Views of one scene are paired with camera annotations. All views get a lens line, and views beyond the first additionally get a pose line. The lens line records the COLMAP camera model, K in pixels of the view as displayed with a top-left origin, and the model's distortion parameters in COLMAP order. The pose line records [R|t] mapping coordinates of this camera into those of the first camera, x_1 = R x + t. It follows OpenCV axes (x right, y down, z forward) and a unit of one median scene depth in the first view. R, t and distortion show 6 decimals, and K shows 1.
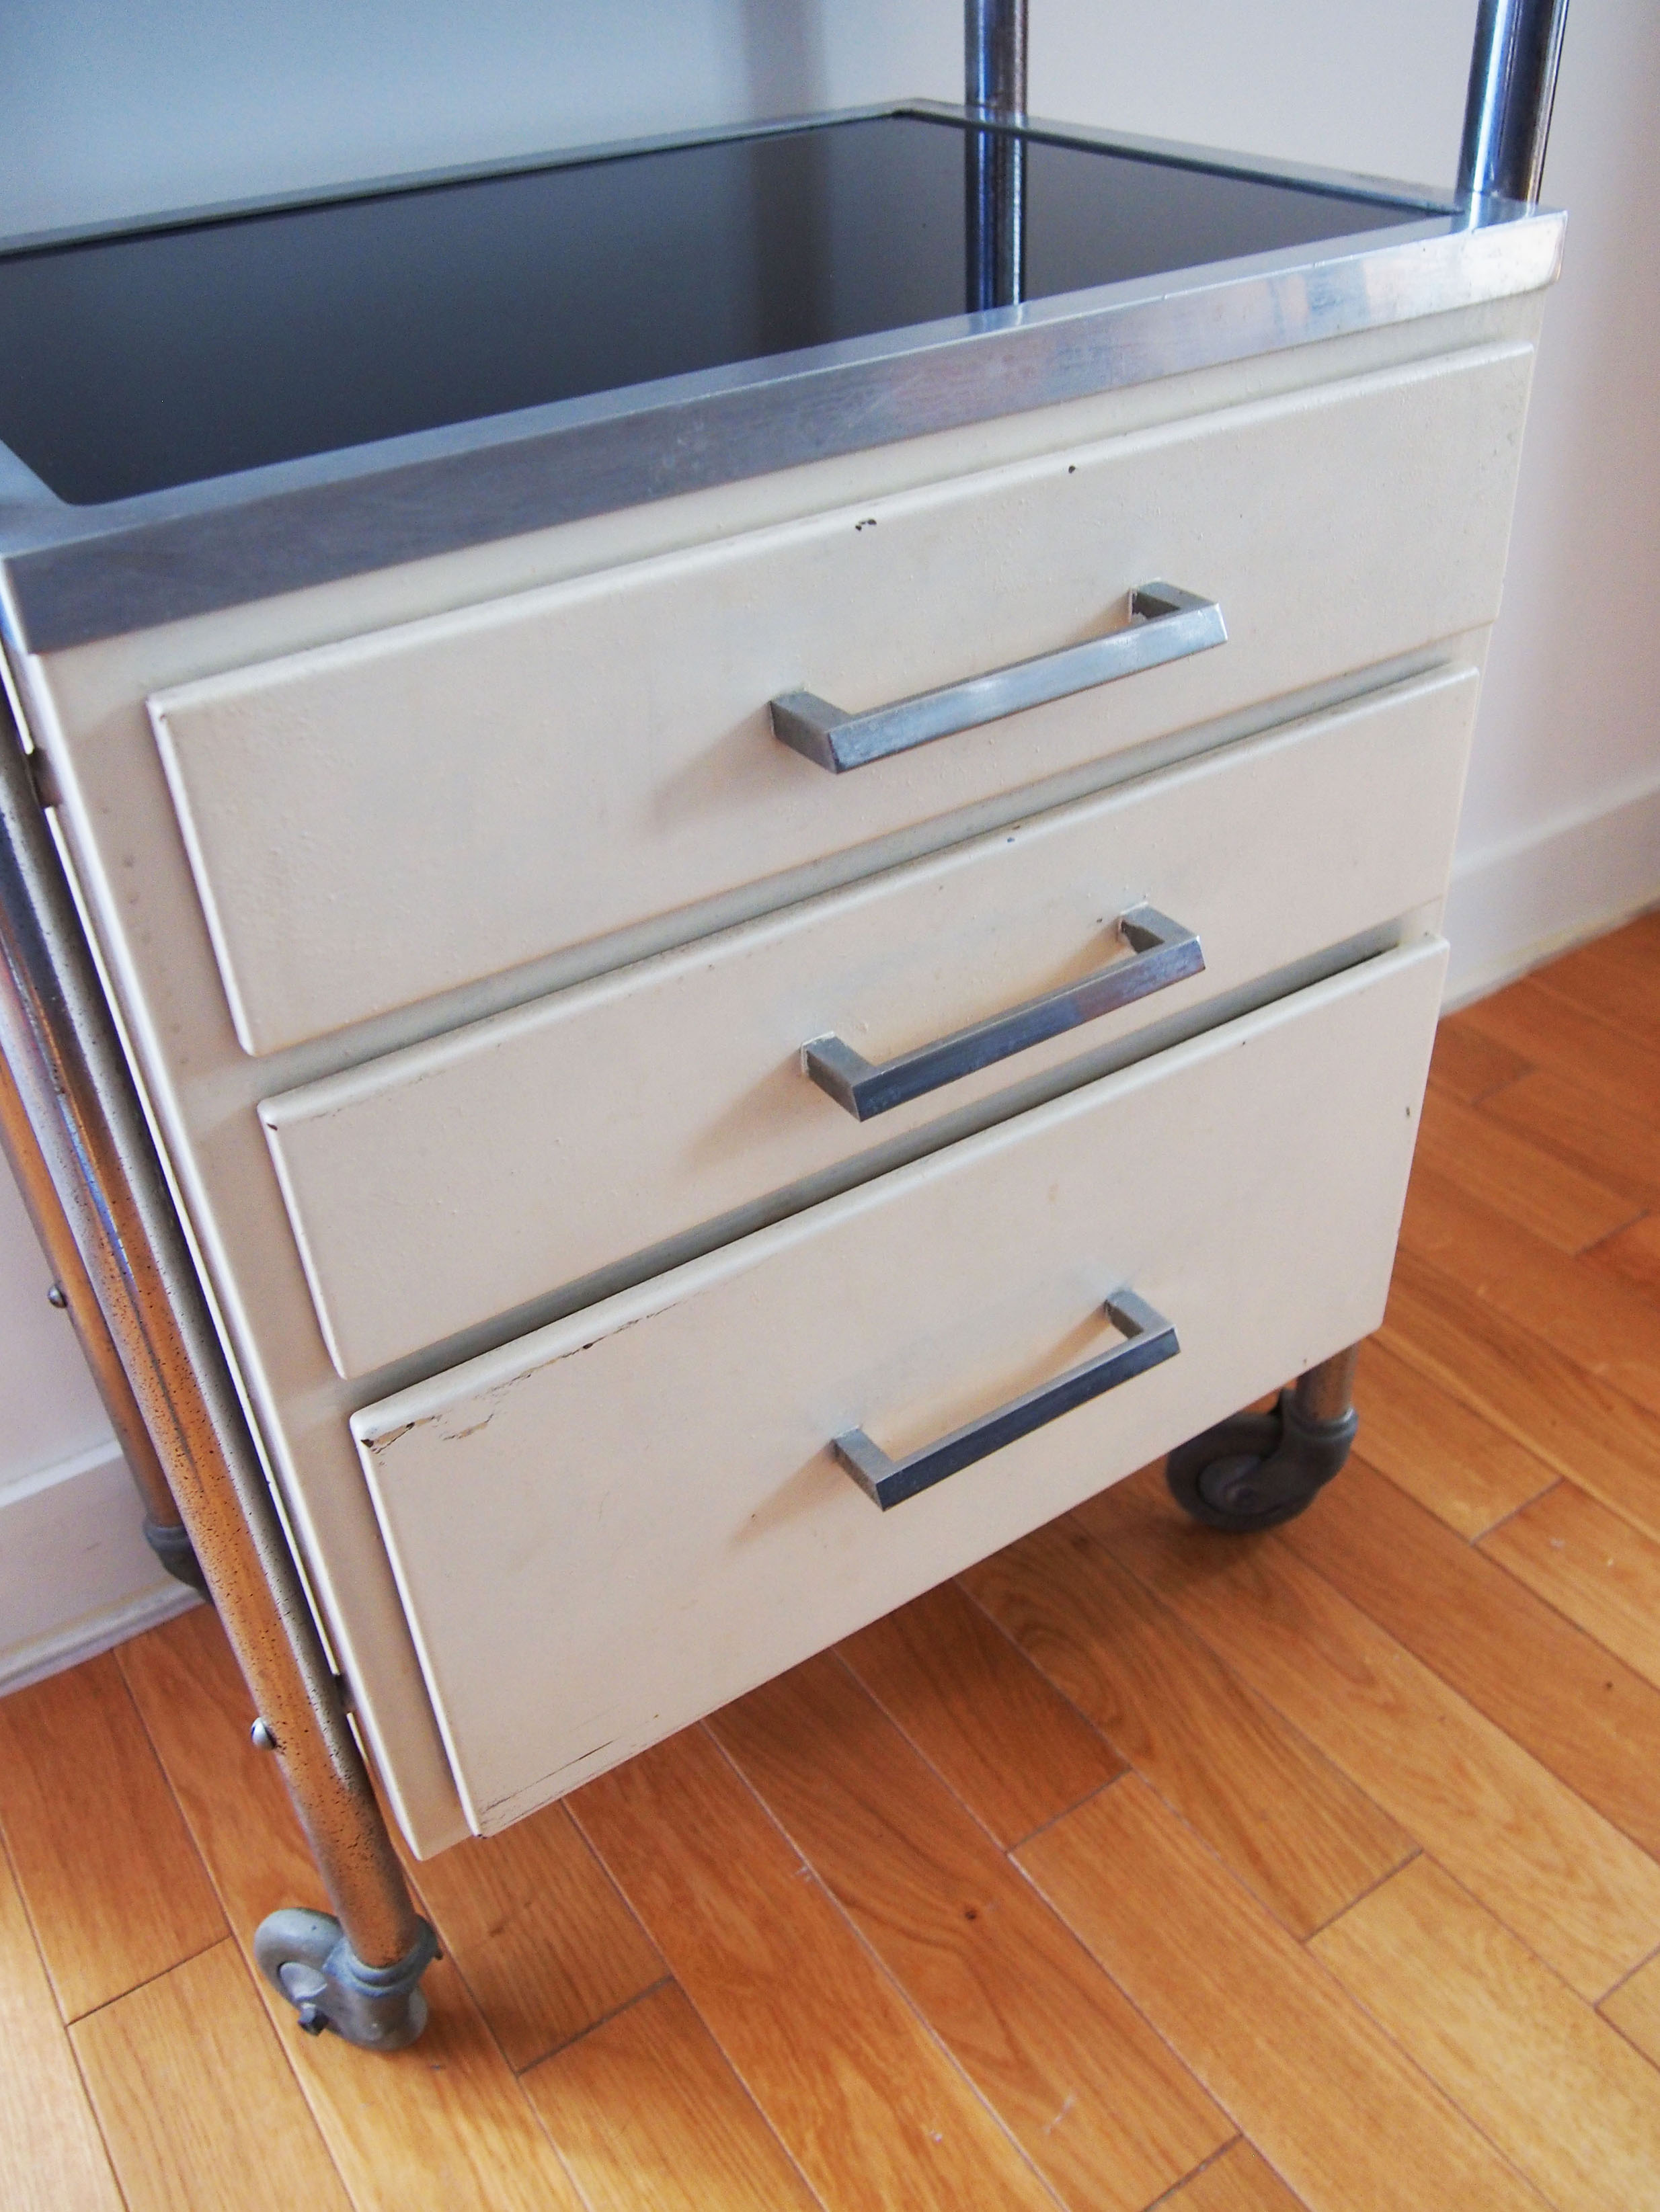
lens RADIAL K [[1862.0, 0, 835.3], [0, 1862.0, 1109.5], [0, 0, 1]] dist [-0.056843, 0.027162]
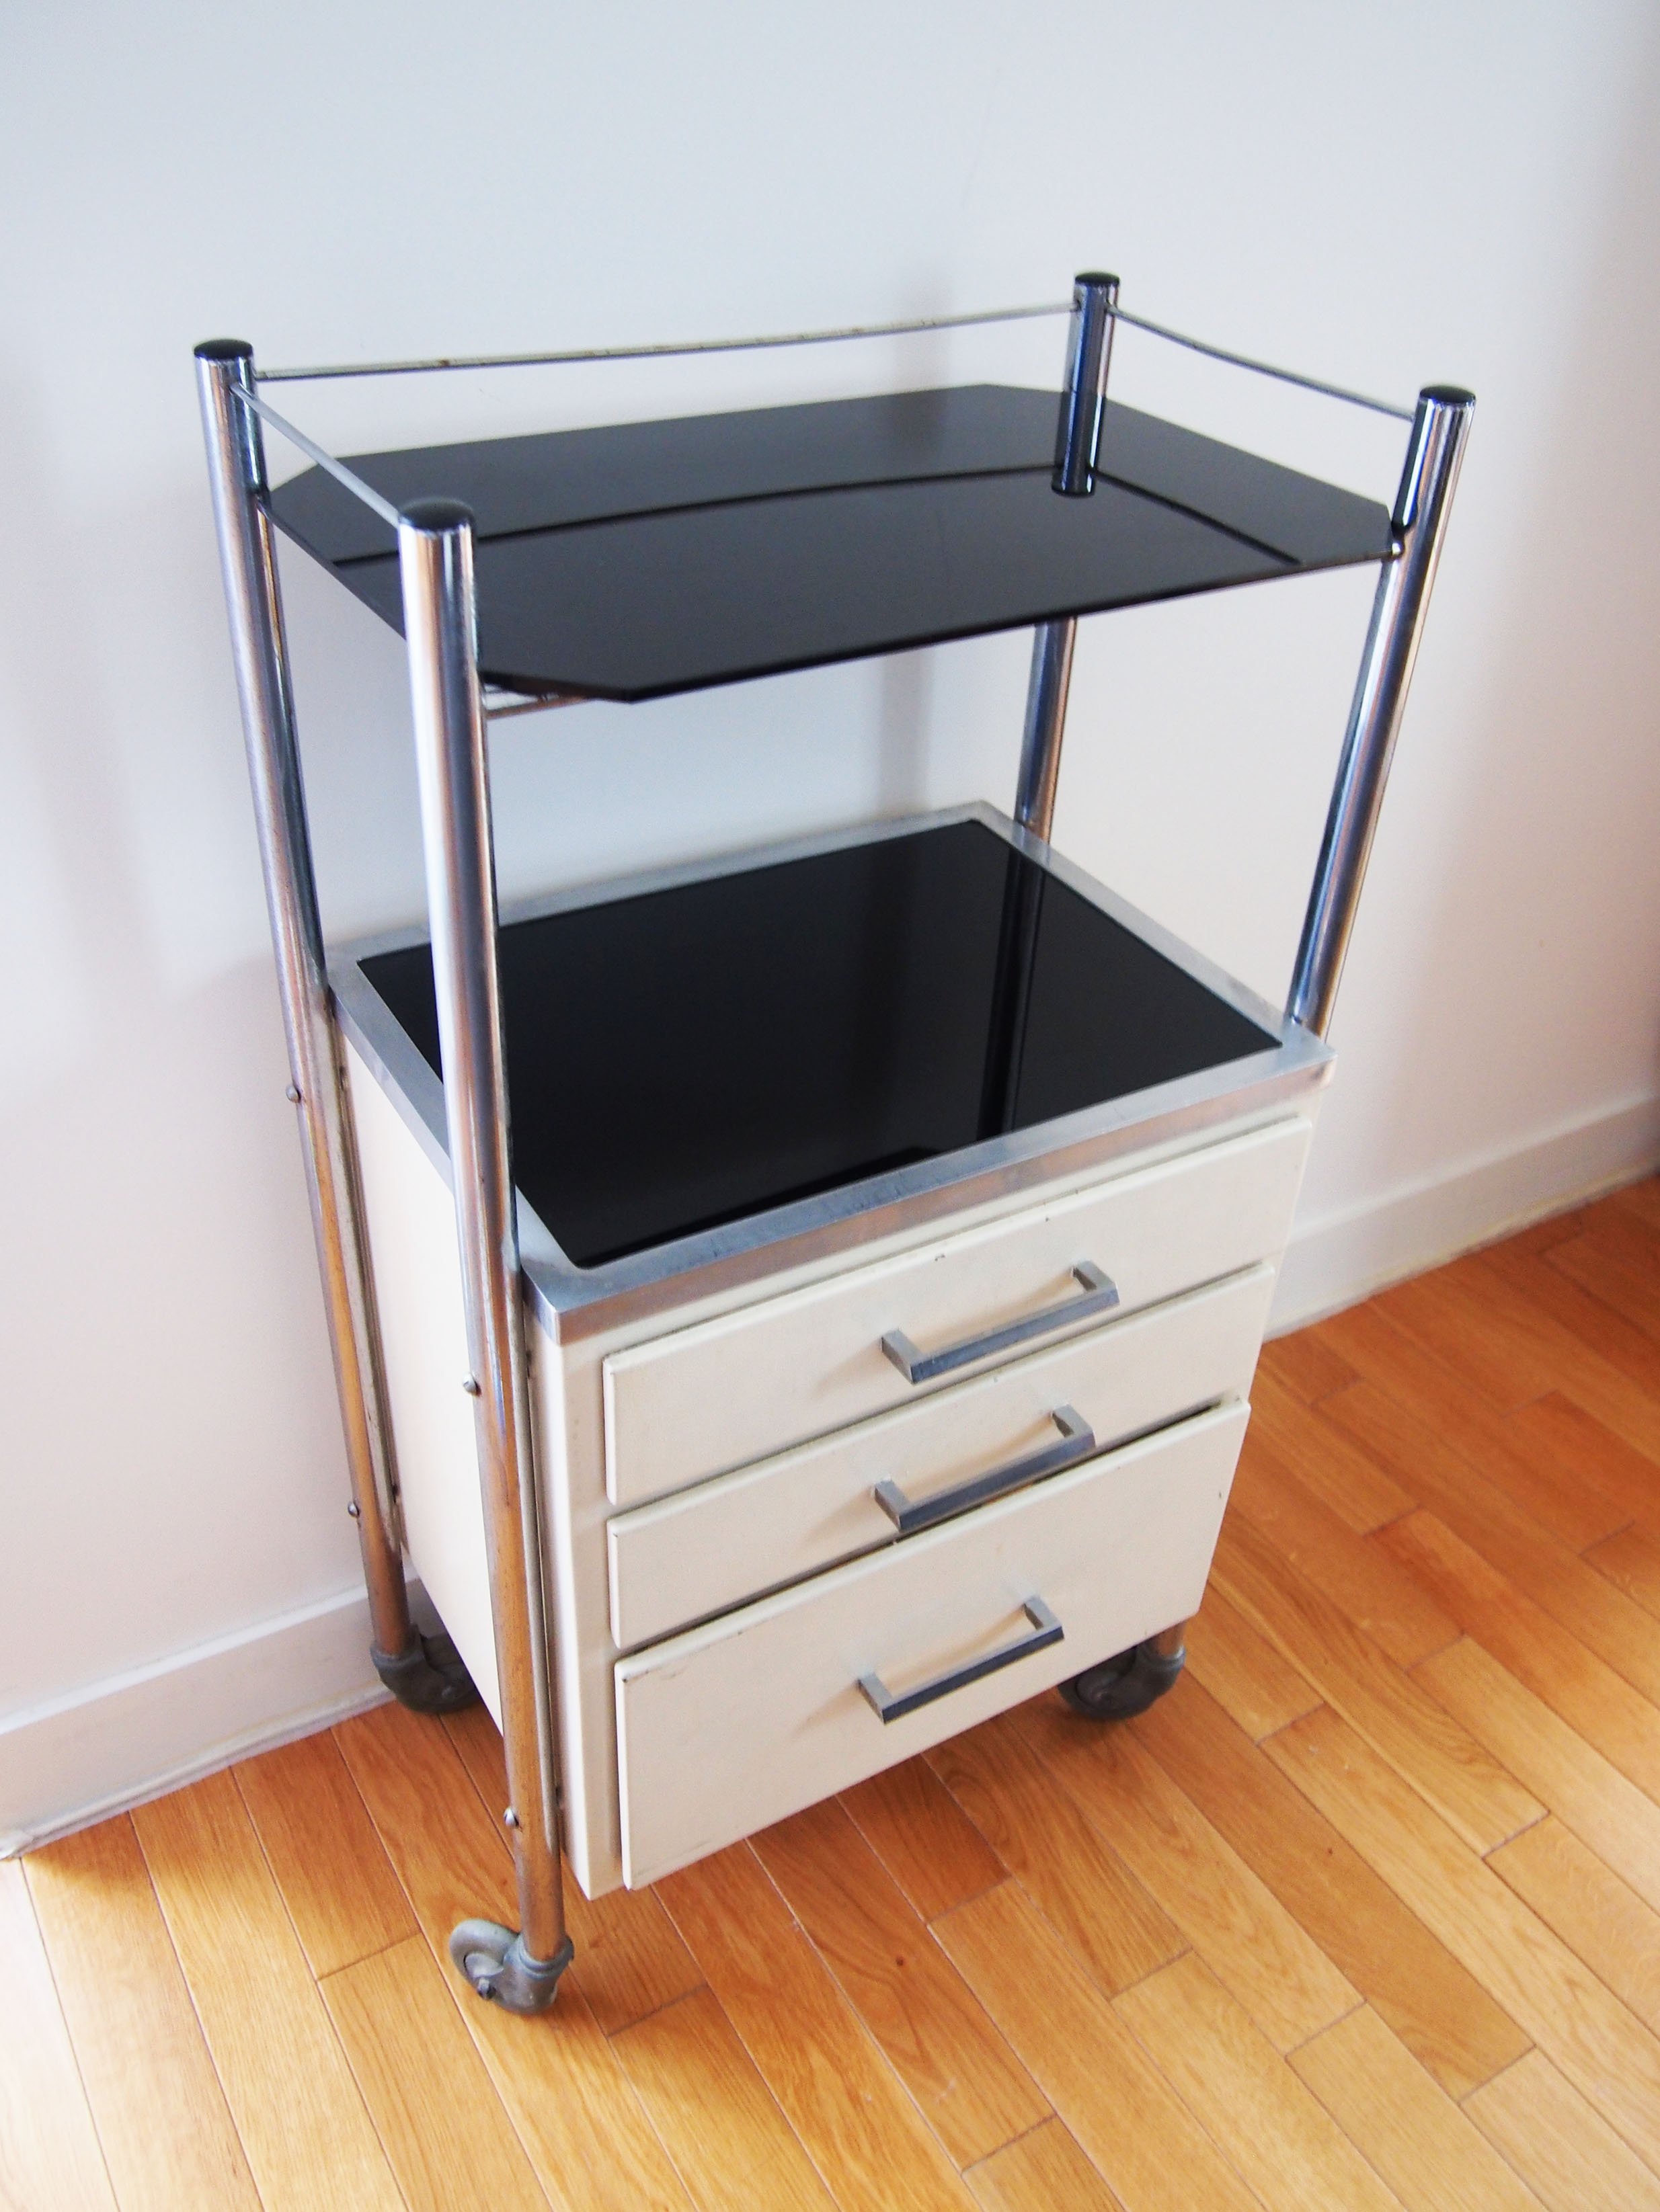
lens RADIAL K [[1862.0, 0, 828.1], [0, 1862.0, 1111.9], [0, 0, 1]] dist [-0.056843, 0.027162]
pose [[0.994594, 0.102241, 0.018127, -0.089116], [-0.101842, 0.994564, -0.021701, -0.239601], [-0.020247, 0.019737, 0.999600, -0.572876]]
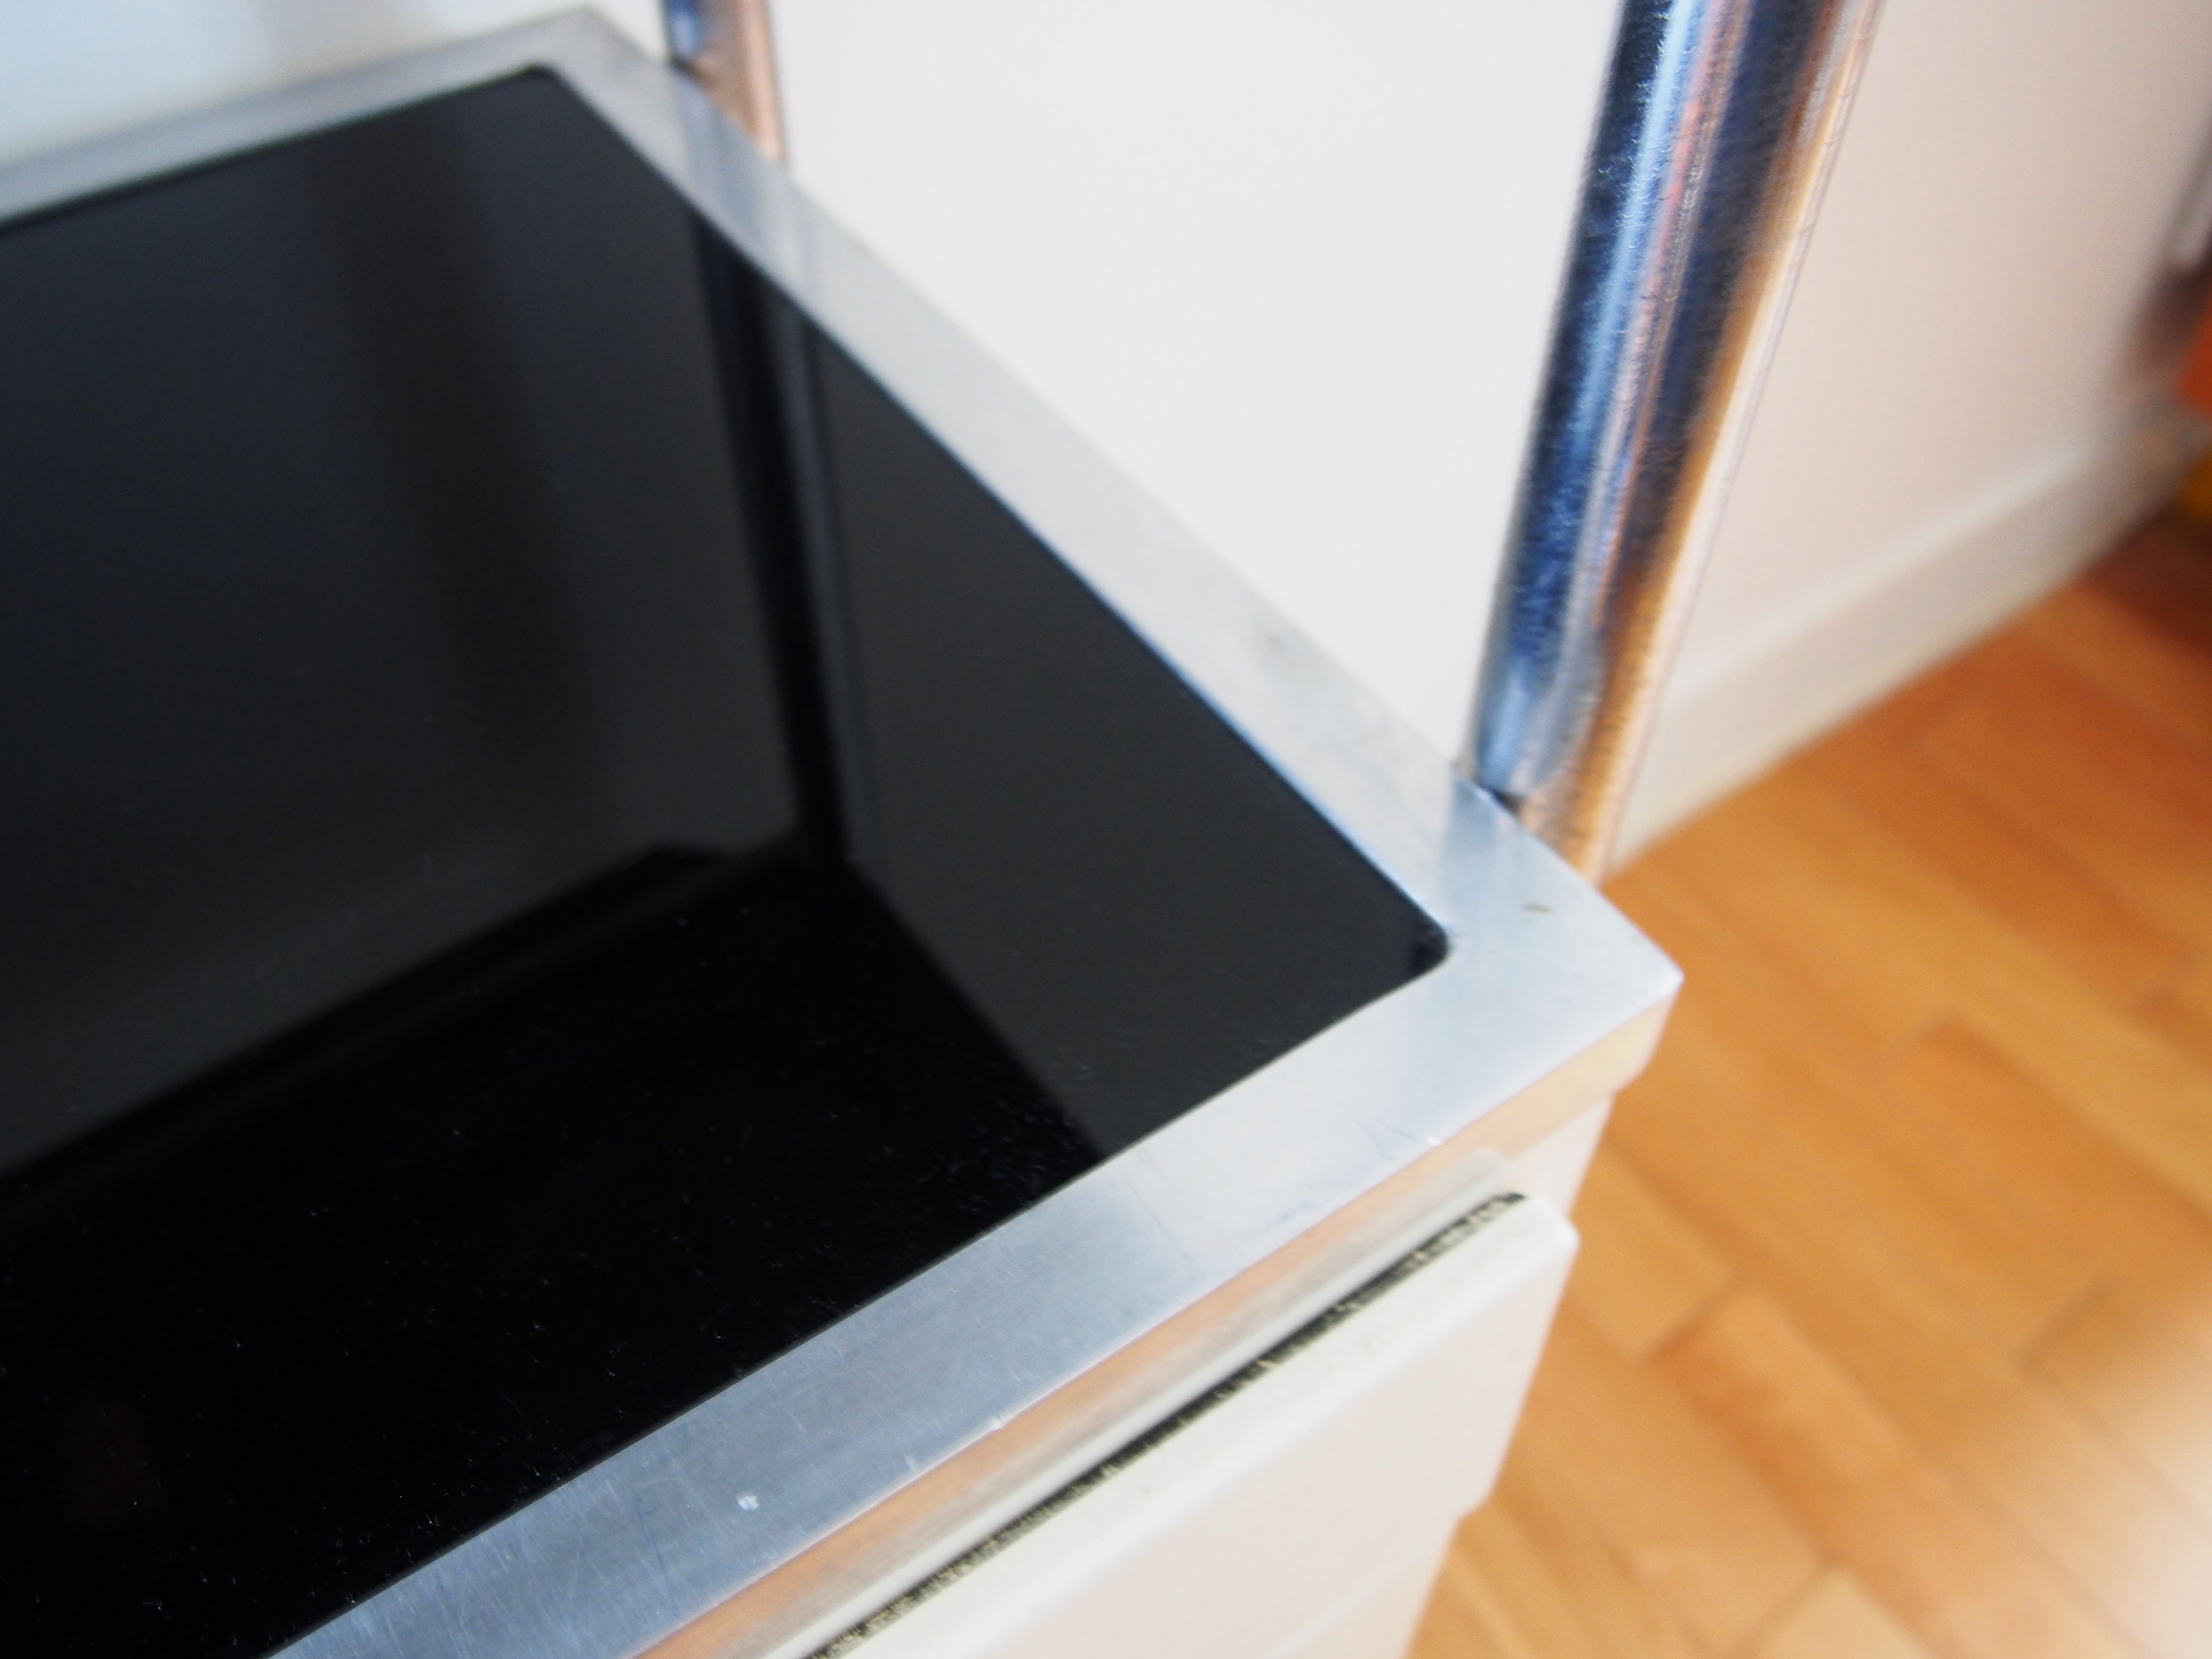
lens RADIAL K [[1861.7, 0, 1104.7], [0, 1861.7, 829.4], [0, 0, 1]] dist [-0.056843, 0.027162]
pose [[0.997930, 0.014612, 0.062634, 0.163902], [-0.027508, 0.977253, 0.210286, -0.430022], [-0.058137, -0.211574, 0.975631, 0.402792]]
